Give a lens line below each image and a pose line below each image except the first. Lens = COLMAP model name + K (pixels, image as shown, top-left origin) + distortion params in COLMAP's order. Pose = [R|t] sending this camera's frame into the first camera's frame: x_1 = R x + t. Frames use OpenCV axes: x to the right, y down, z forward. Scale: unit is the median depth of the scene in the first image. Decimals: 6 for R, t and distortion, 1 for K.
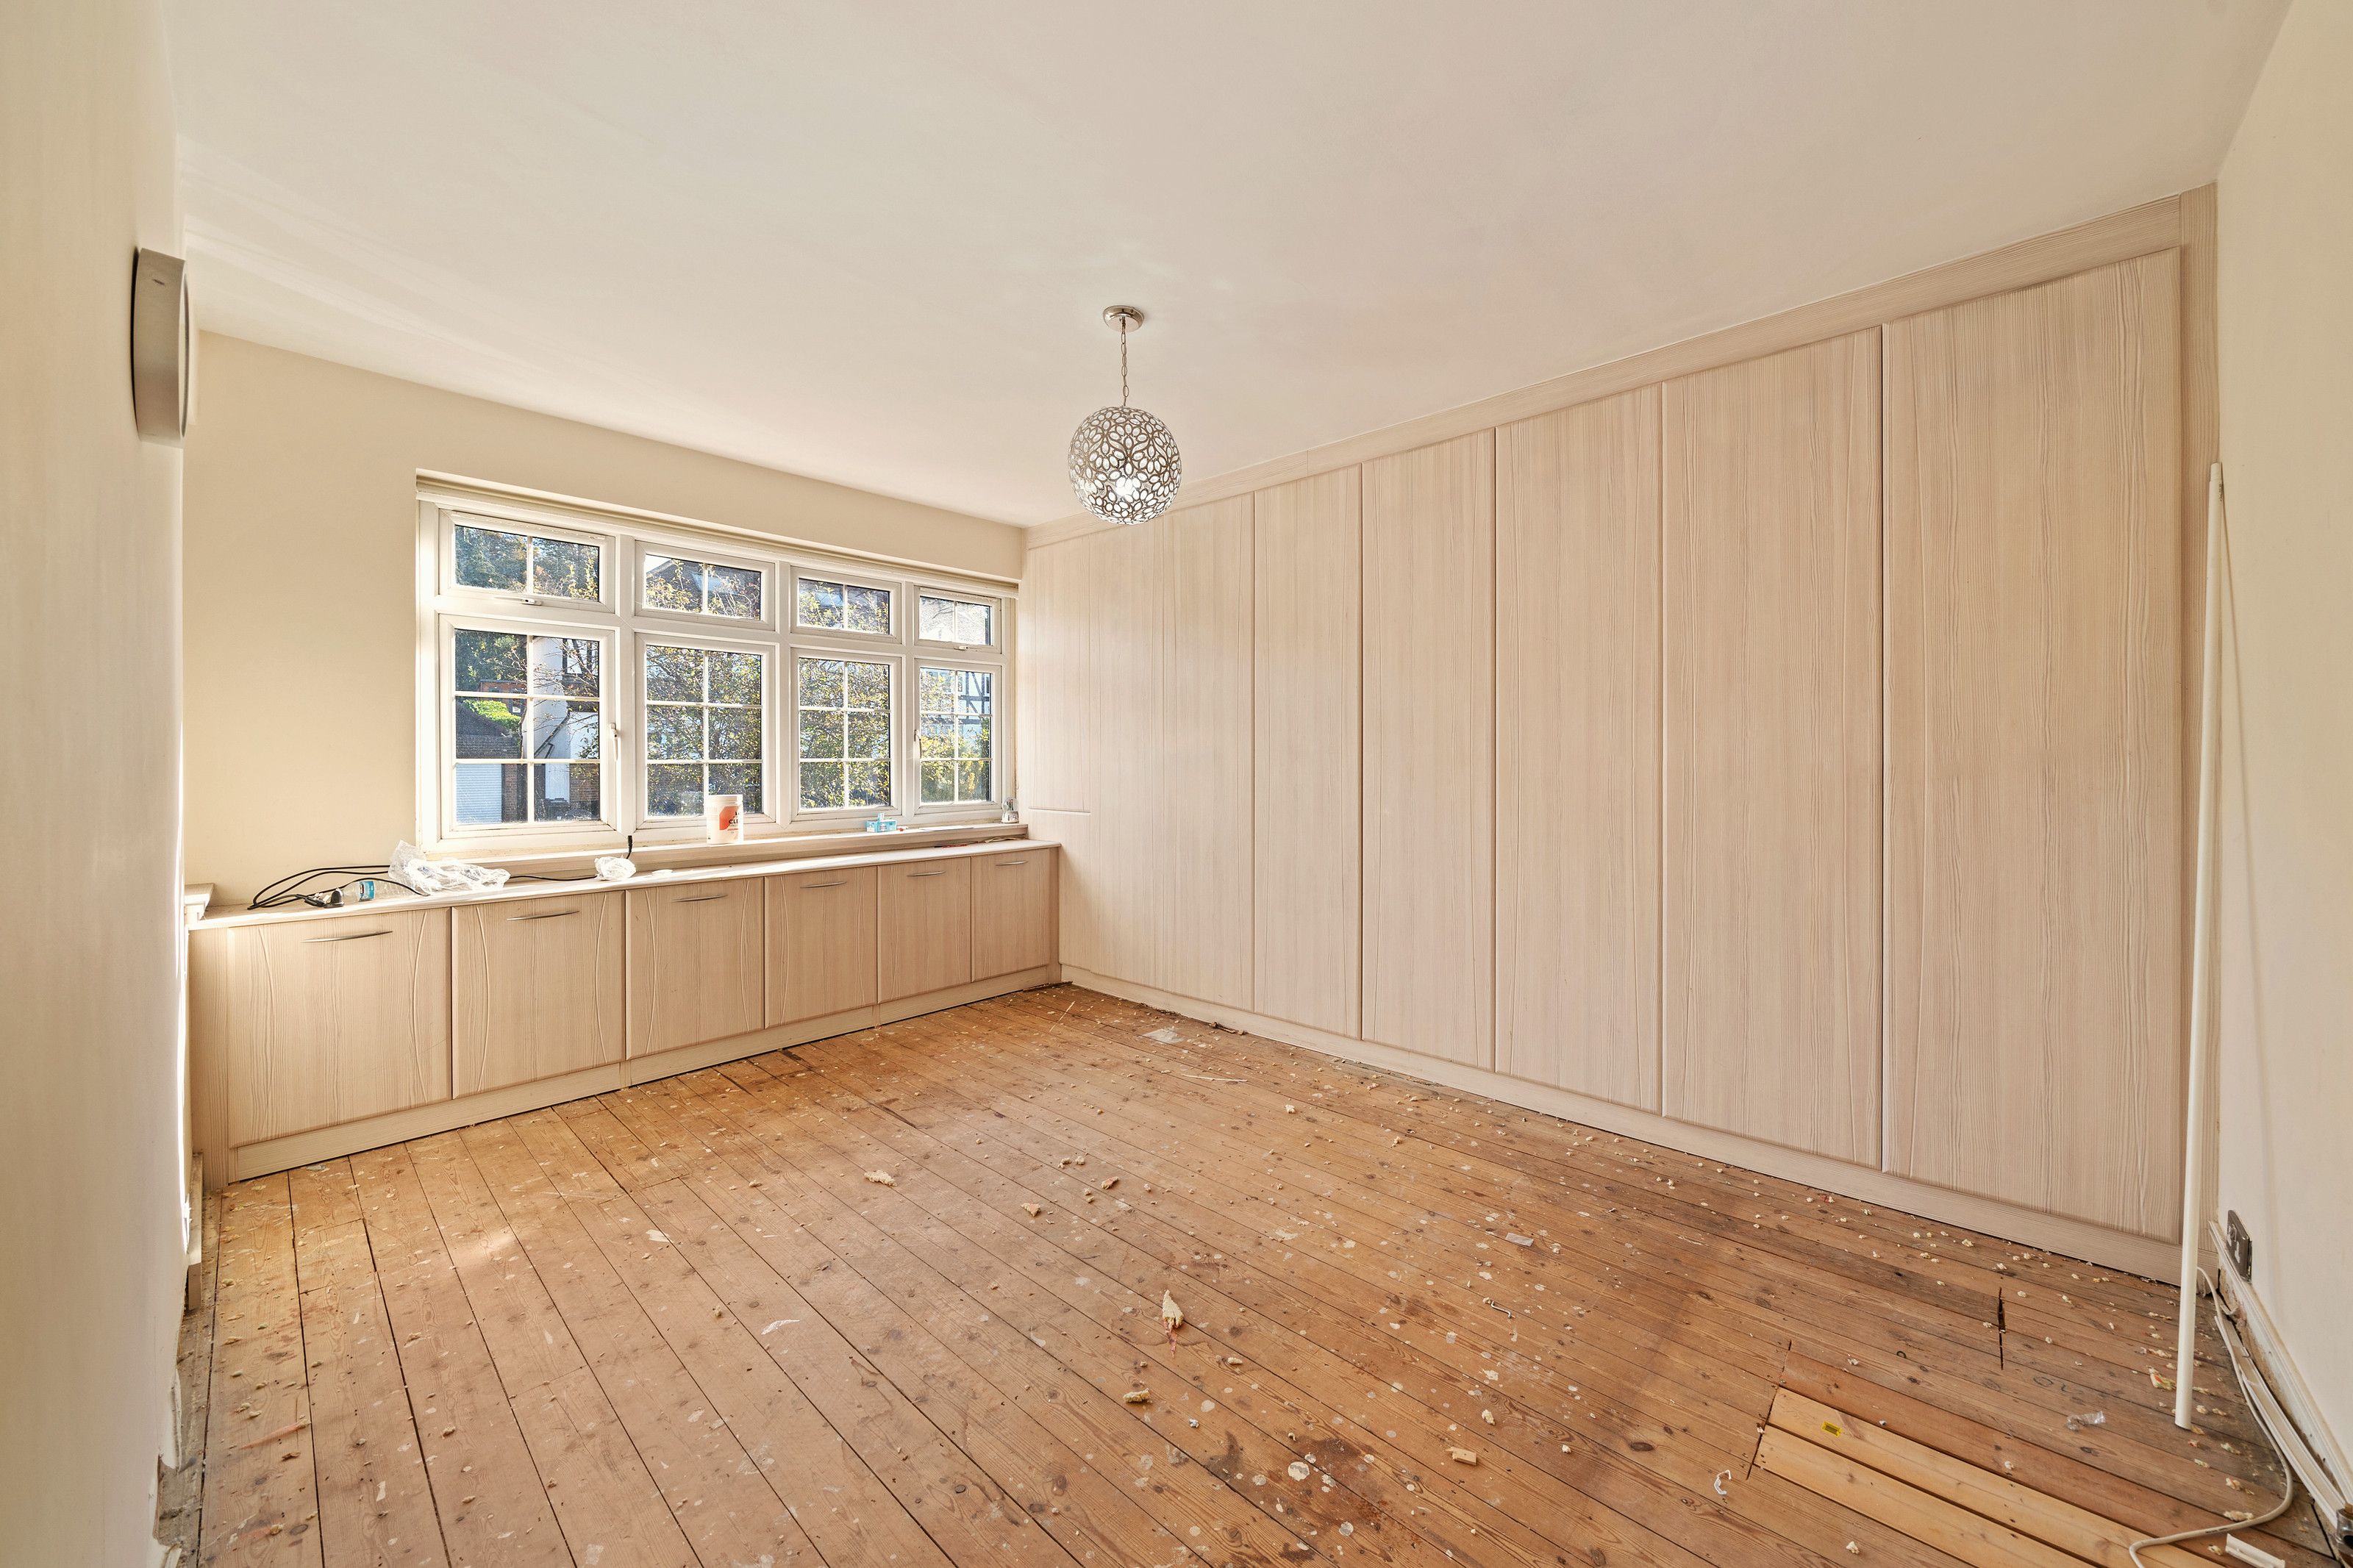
lens RADIAL K [[871.4, 0, 1177.5], [0, 871.4, 738.4], [0, 0, 1]] dist [-0.000507, -0.000350]
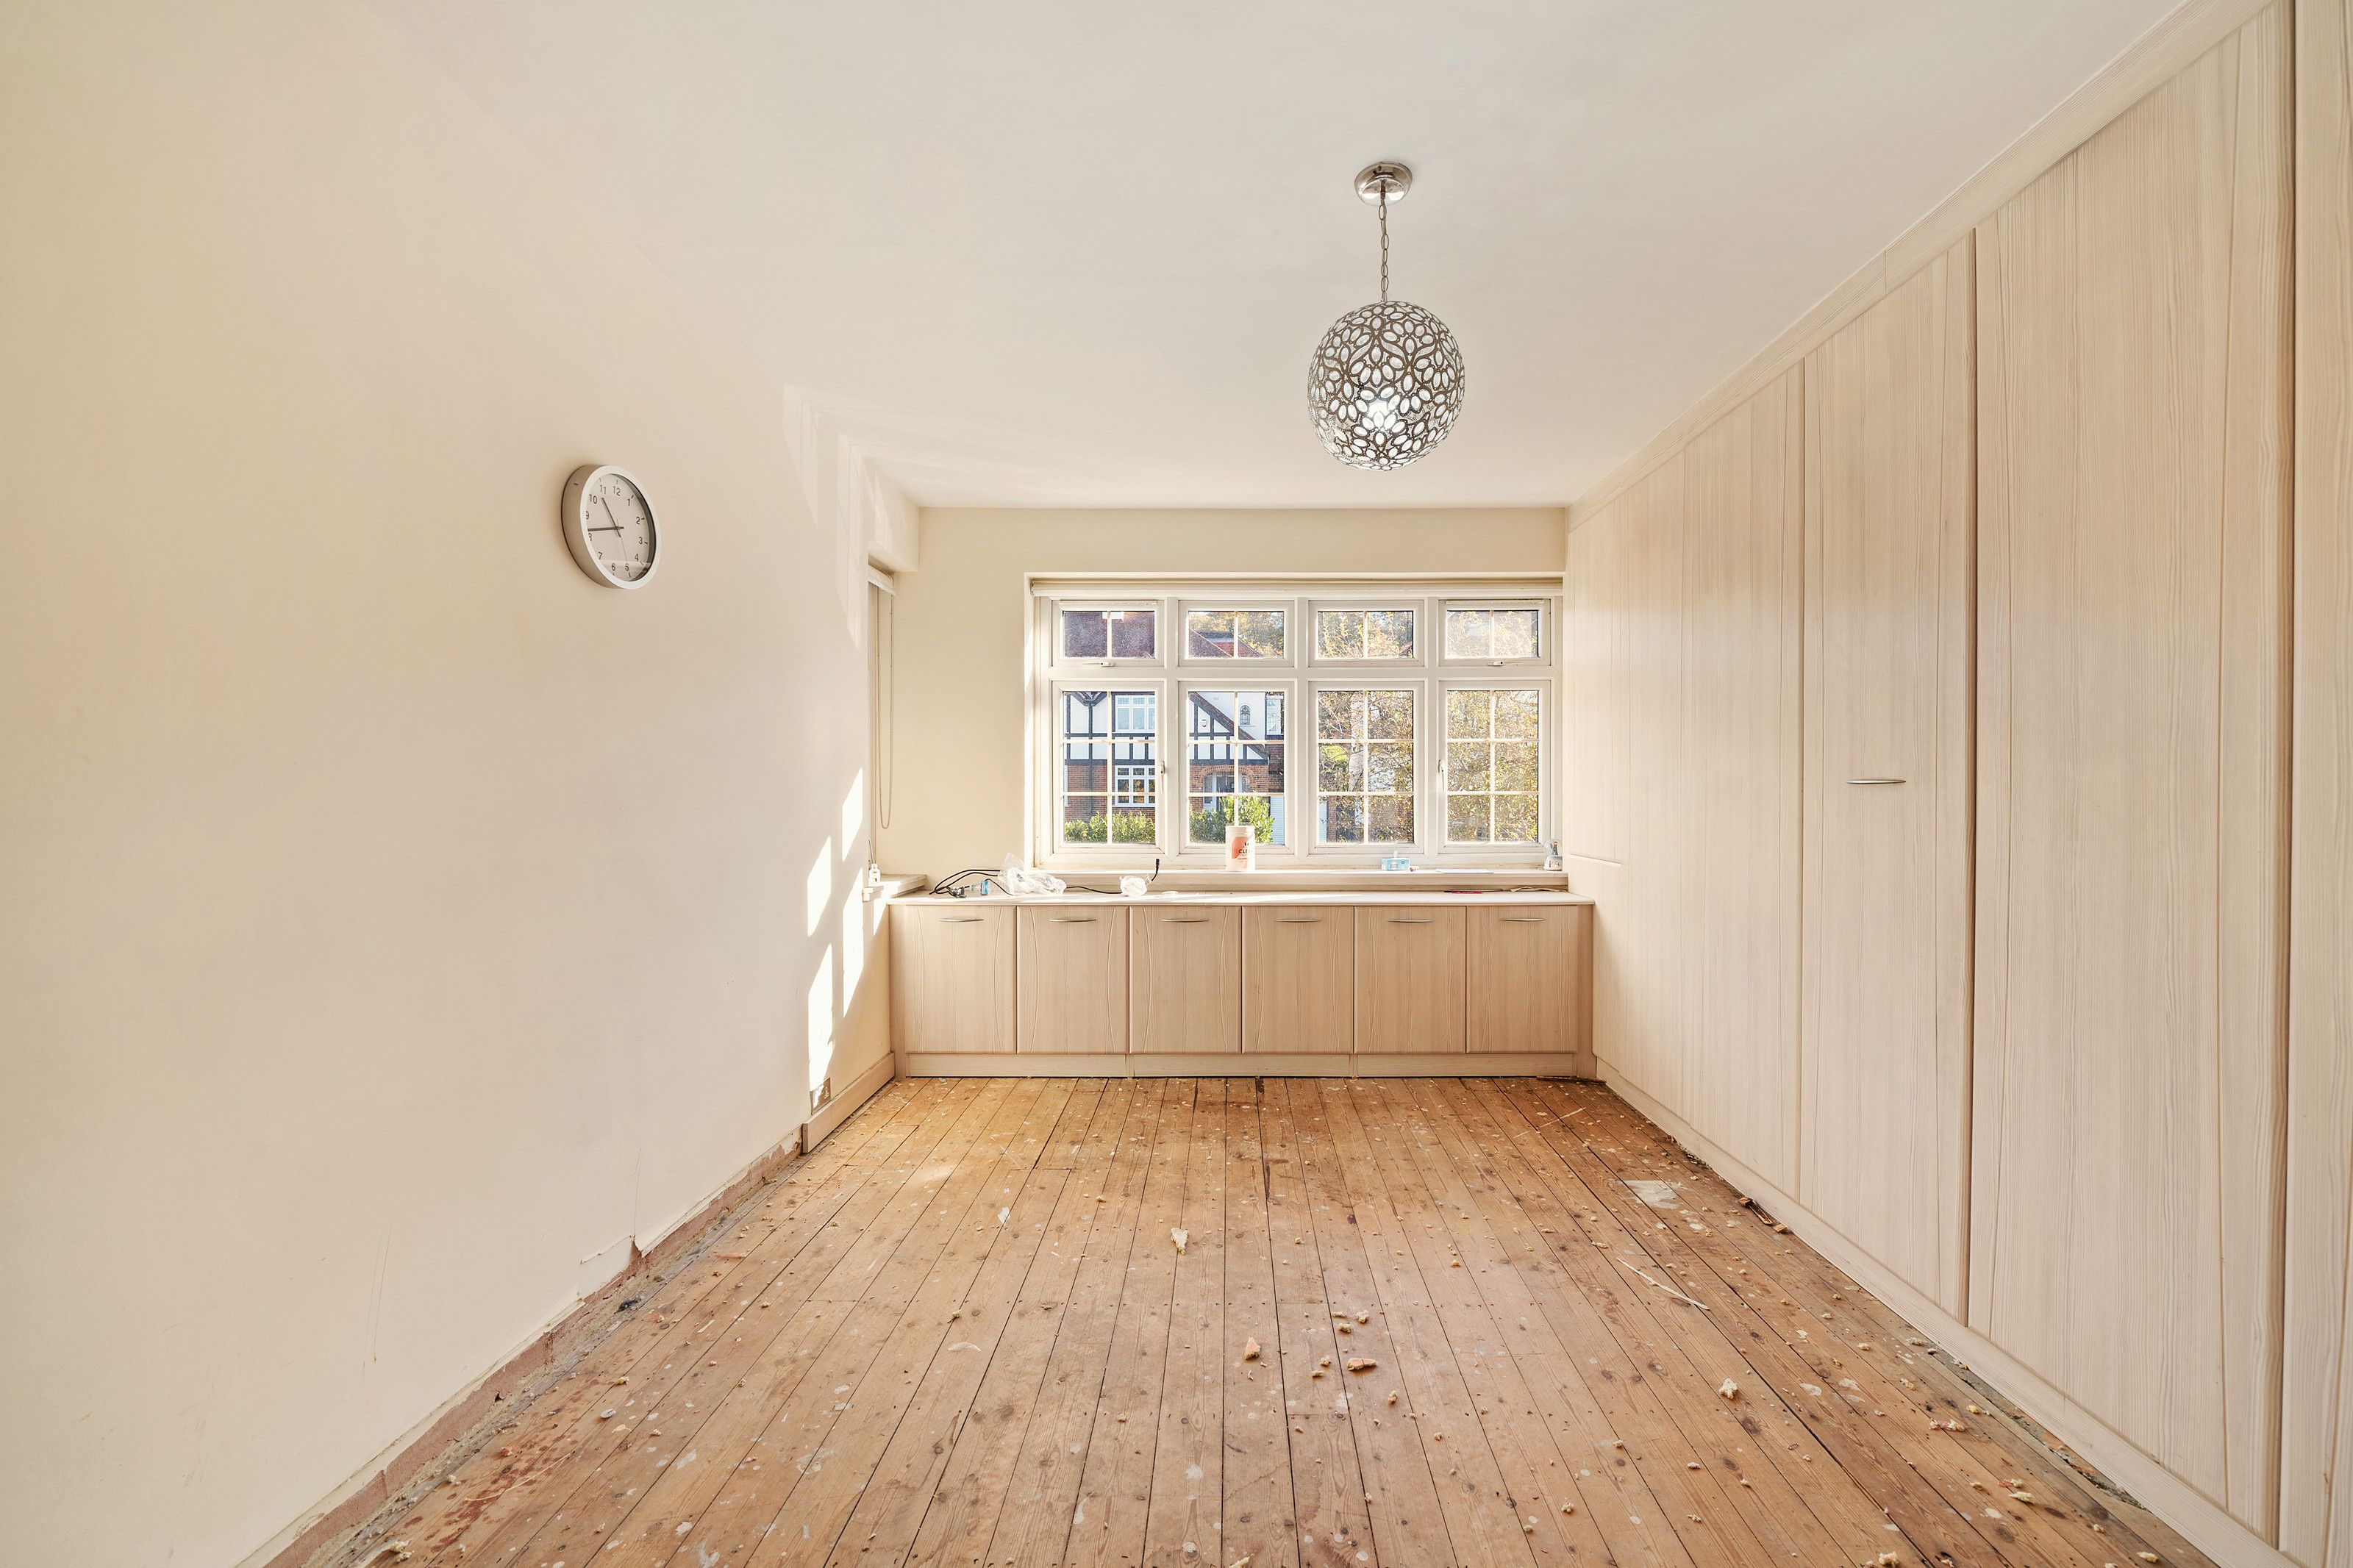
lens RADIAL K [[867.0, 0, 1176.5], [0, 867.0, 784.0], [0, 0, 1]] dist [-0.002748, -0.000509]
pose [[0.672463, -0.006224, -0.740105, 0.260575], [0.016427, 0.999844, 0.006517, 0.006584], [0.739949, -0.016540, 0.672460, 0.282734]]
